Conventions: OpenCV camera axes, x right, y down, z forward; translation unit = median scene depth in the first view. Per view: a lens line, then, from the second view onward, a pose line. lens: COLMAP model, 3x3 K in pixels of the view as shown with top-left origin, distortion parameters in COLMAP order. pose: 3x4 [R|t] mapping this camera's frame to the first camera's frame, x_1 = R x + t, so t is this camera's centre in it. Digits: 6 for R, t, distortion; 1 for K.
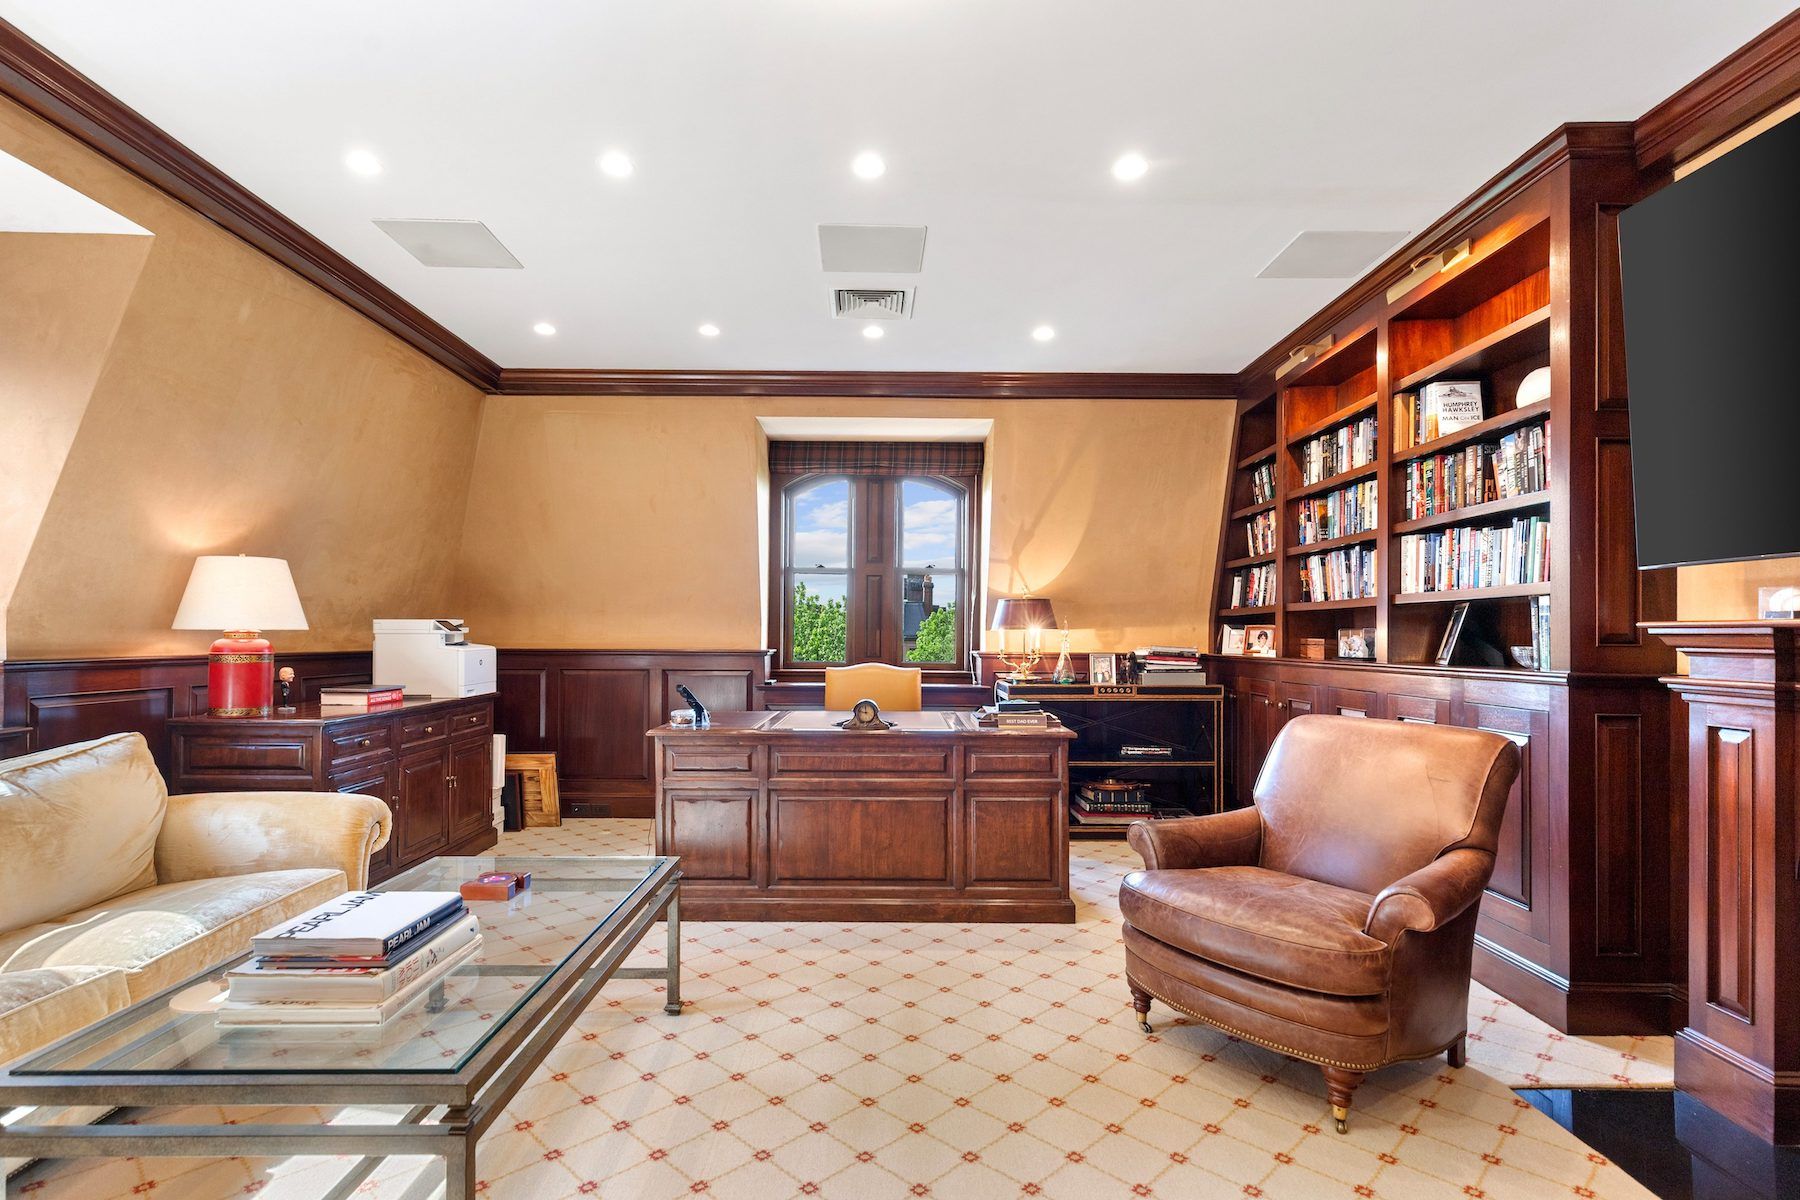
lens RADIAL K [[860.2, 0, 894.3], [0, 860.2, 601.0], [0, 0, 1]] dist [0.002682, -0.000821]
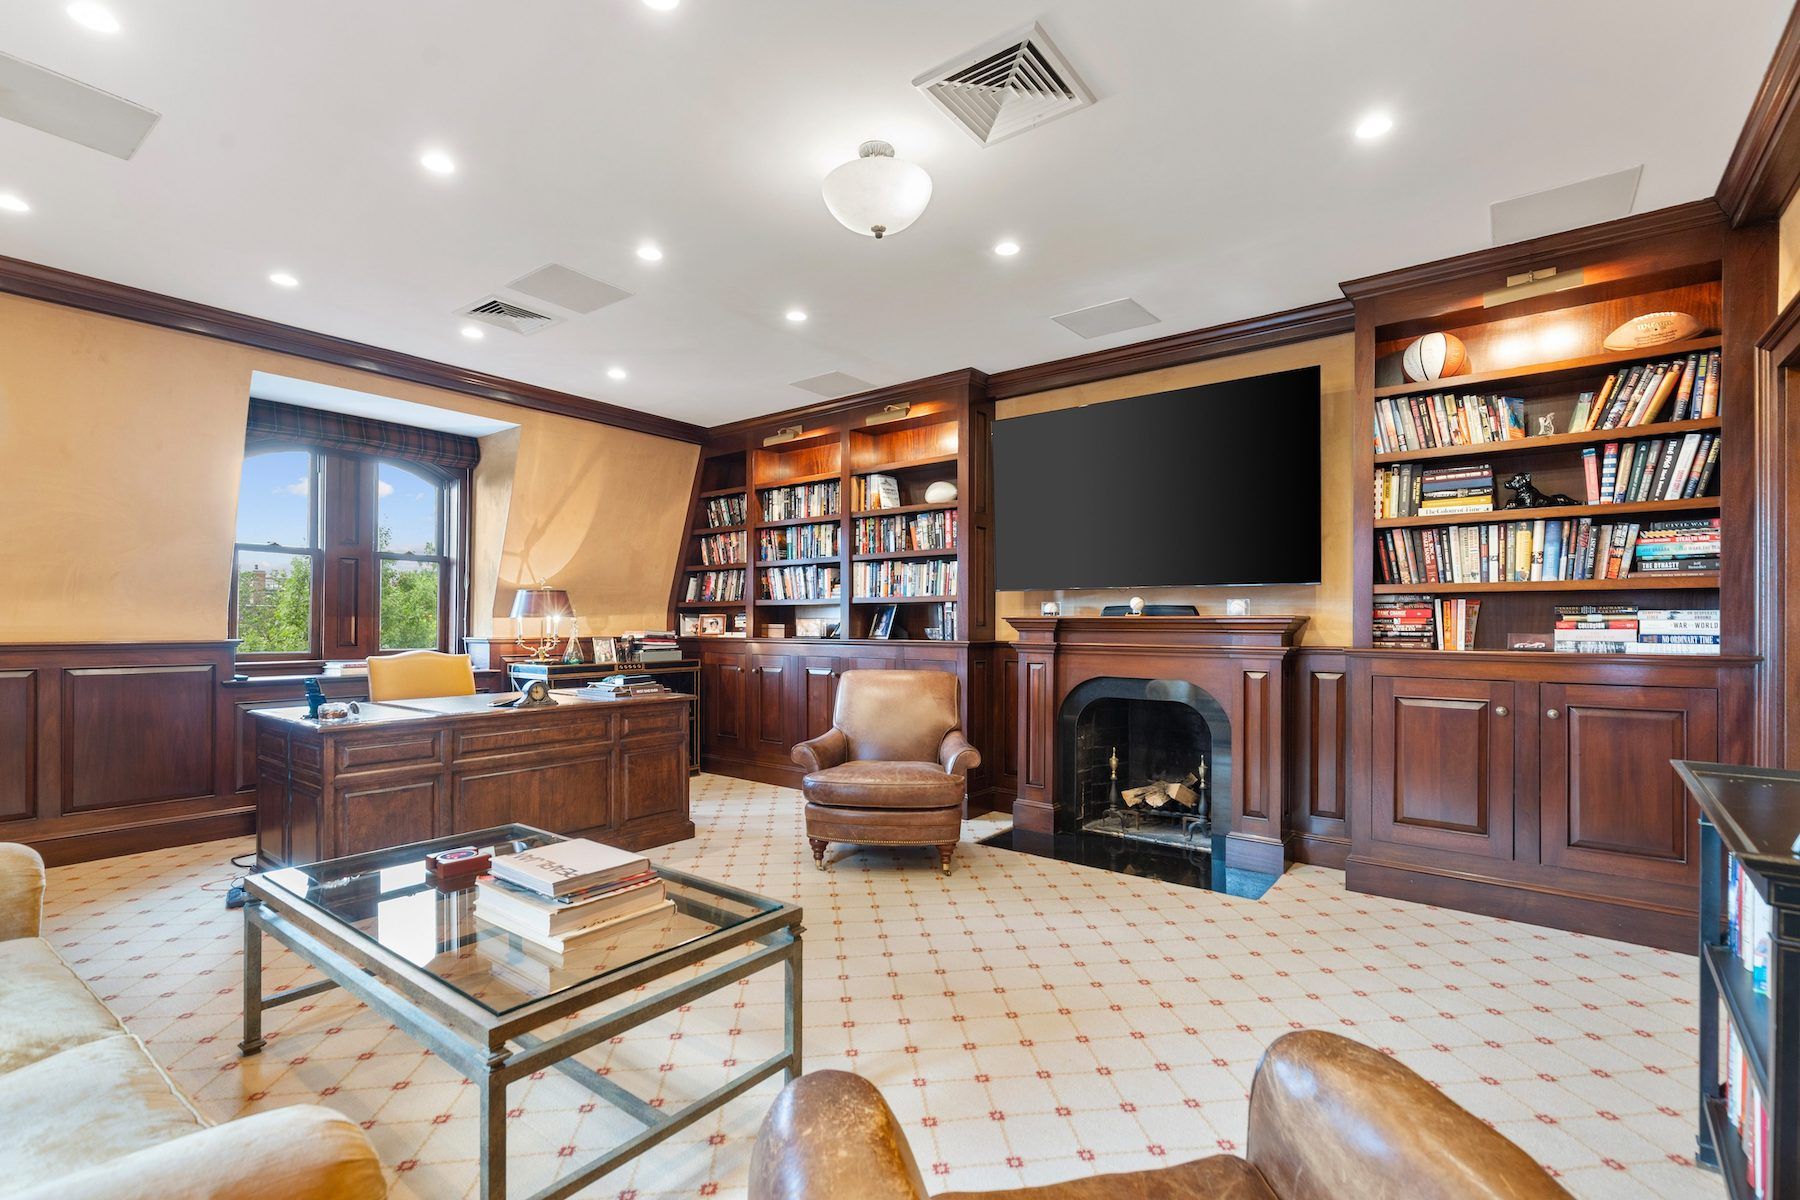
lens RADIAL K [[818.7, 0, 878.7], [0, 818.7, 584.6], [0, 0, 1]] dist [0.000949, -0.000968]
pose [[0.615454, 0.034472, 0.787419, -0.589292], [-0.031885, 0.999314, -0.018827, -0.004404], [-0.787528, -0.013519, 0.616131, -0.009338]]
